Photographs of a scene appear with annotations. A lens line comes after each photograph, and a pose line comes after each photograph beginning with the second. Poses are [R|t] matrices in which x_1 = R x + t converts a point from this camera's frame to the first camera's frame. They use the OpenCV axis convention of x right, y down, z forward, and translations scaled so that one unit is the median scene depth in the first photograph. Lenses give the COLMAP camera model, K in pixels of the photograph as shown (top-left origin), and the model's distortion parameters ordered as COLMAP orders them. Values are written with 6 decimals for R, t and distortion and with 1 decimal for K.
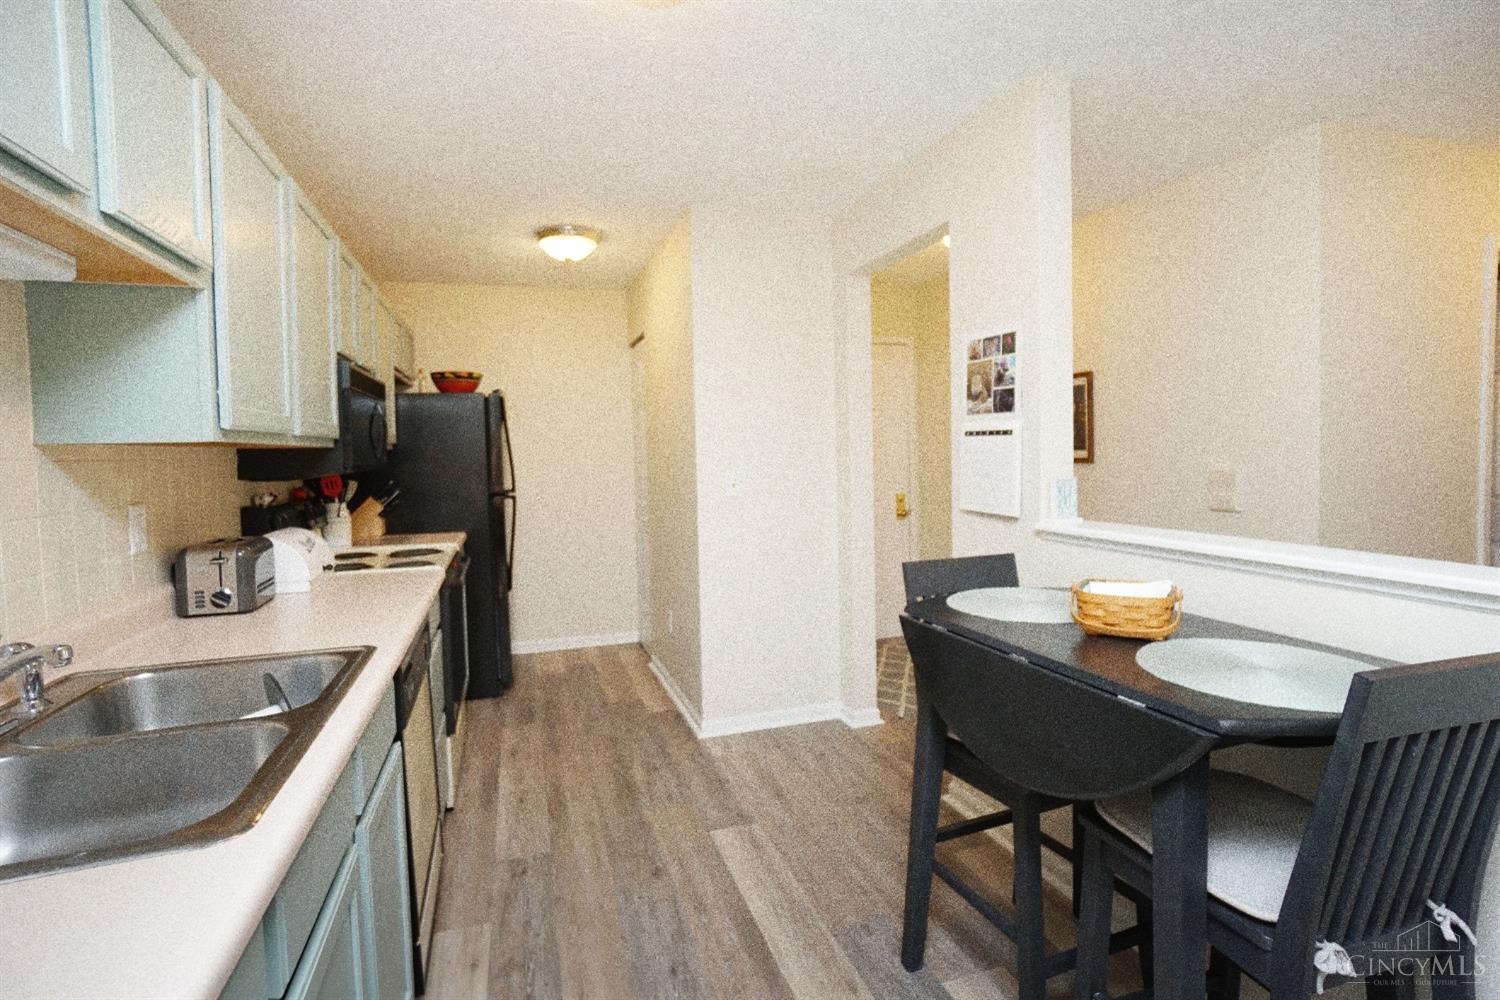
lens RADIAL K [[702.2, 0, 741.3], [0, 702.2, 480.1], [0, 0, 1]] dist [-0.059423, 0.014246]
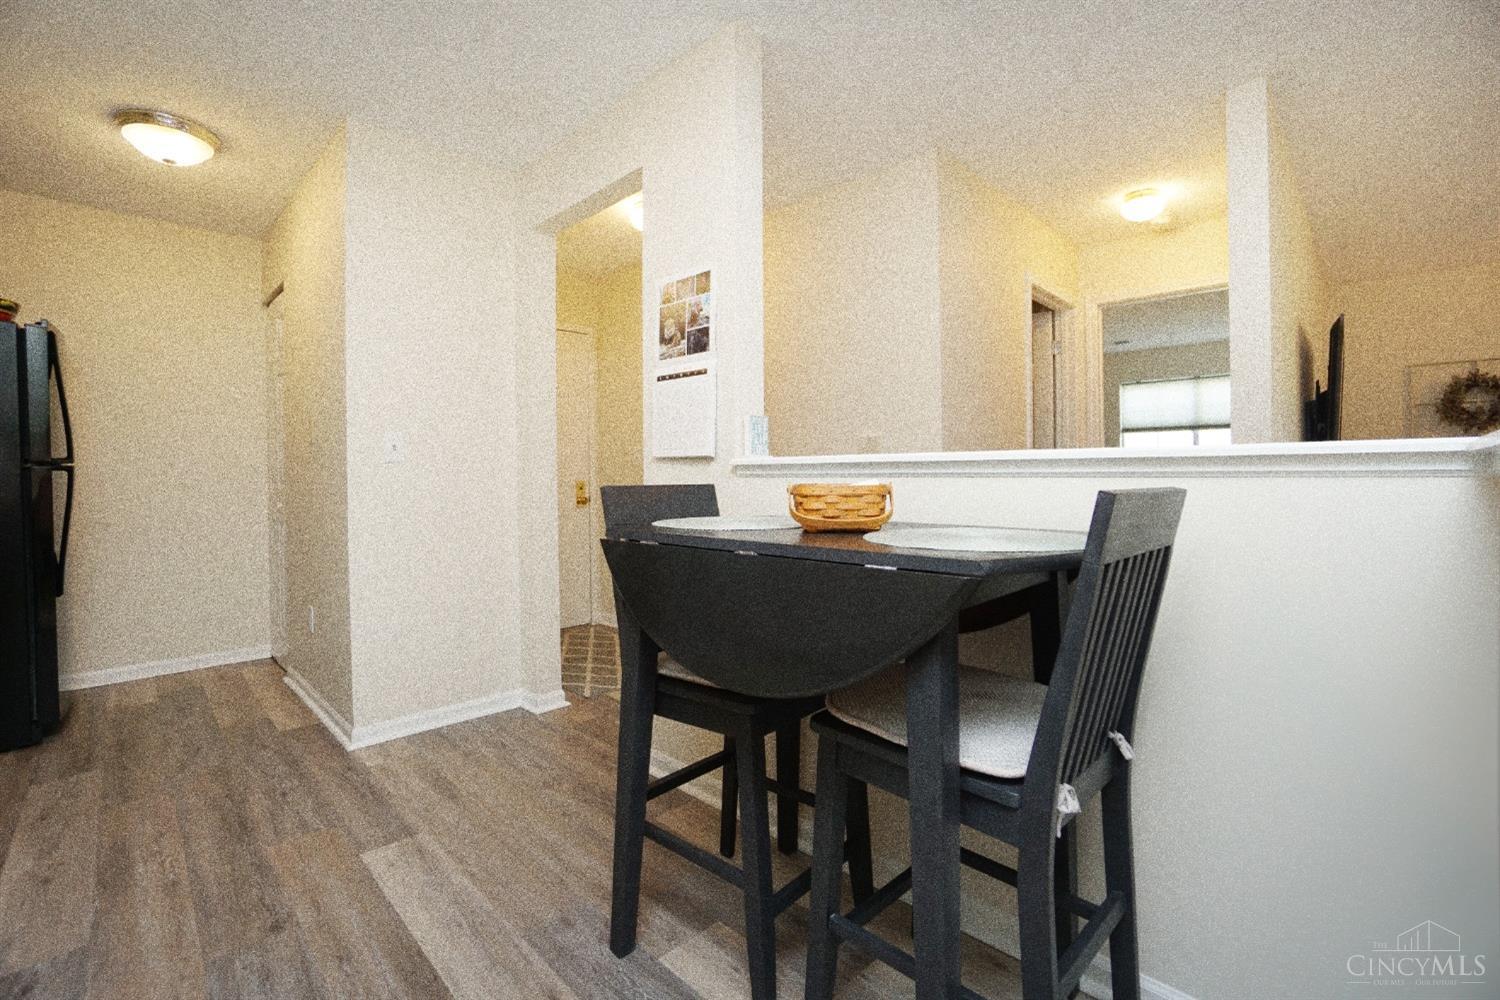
lens RADIAL K [[663.4, 0, 738.6], [0, 663.4, 480.5], [0, 0, 1]] dist [-0.070921, 0.025949]
pose [[0.892494, 0.007308, 0.451000, 0.009045], [0.004946, 0.999650, -0.025986, 0.100176], [-0.451033, 0.025423, 0.892145, 0.138796]]
